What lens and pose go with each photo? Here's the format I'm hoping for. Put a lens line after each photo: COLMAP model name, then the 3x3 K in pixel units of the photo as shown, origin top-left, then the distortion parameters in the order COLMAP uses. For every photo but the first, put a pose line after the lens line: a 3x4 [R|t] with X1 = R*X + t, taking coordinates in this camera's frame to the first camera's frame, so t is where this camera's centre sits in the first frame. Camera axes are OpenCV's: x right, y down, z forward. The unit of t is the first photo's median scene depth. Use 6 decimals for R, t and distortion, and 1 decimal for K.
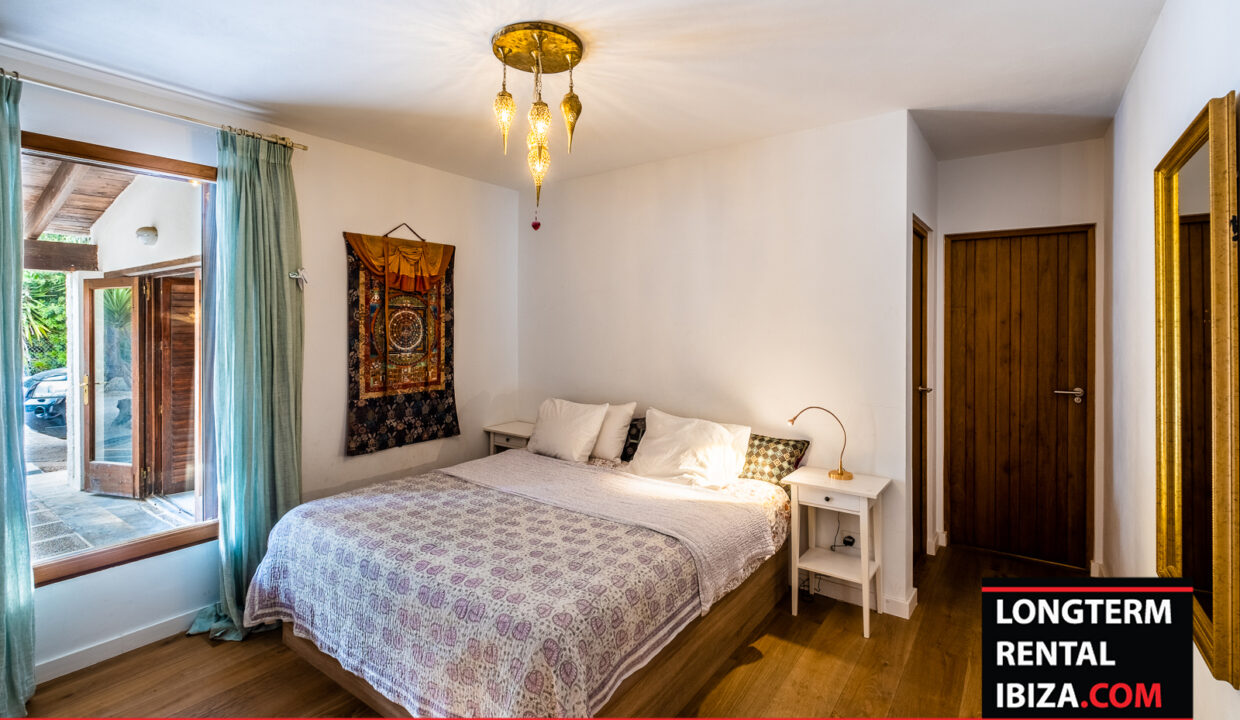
lens RADIAL K [[557.2, 0, 620.5], [0, 557.2, 333.9], [0, 0, 1]] dist [-0.001381, -0.000143]
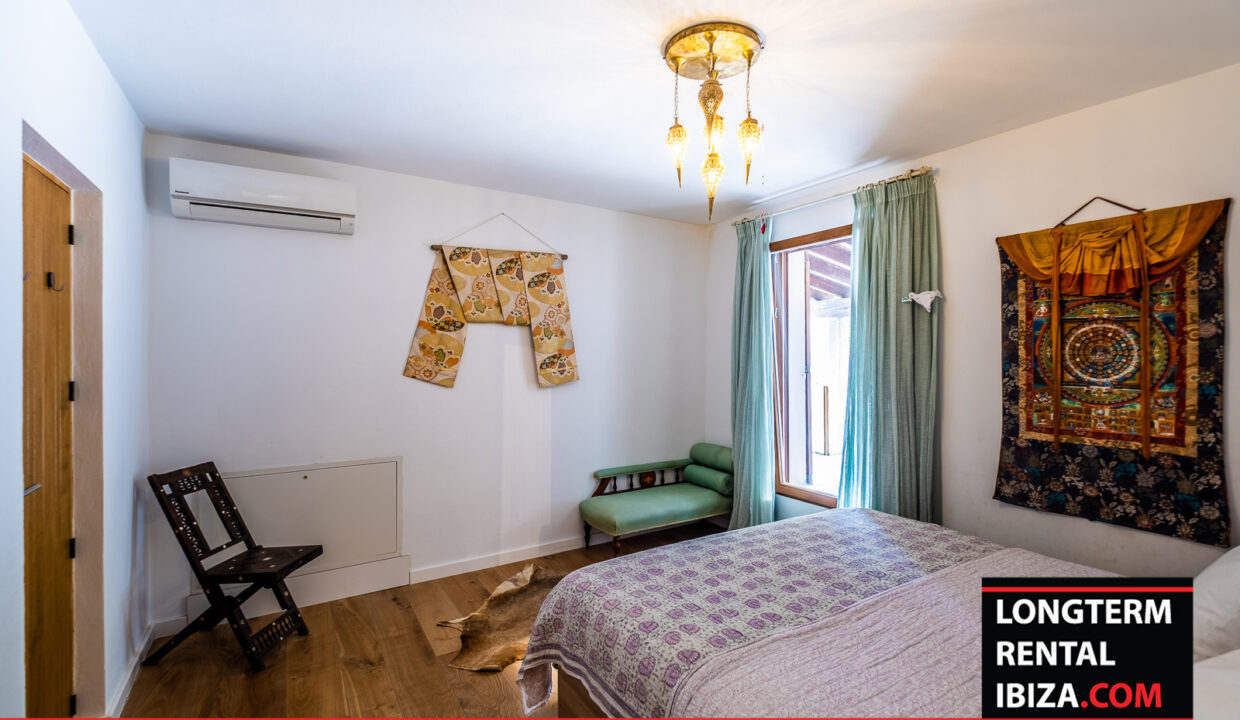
lens RADIAL K [[538.7, 0, 620.0], [0, 538.7, 360.0], [0, 0, 1]] dist [0.002257, -0.000080]
pose [[-0.379914, 0.013246, -0.924927, 0.454670], [-0.012540, 0.999732, 0.019468, -0.003517], [0.924937, 0.018994, -0.379646, 0.718799]]
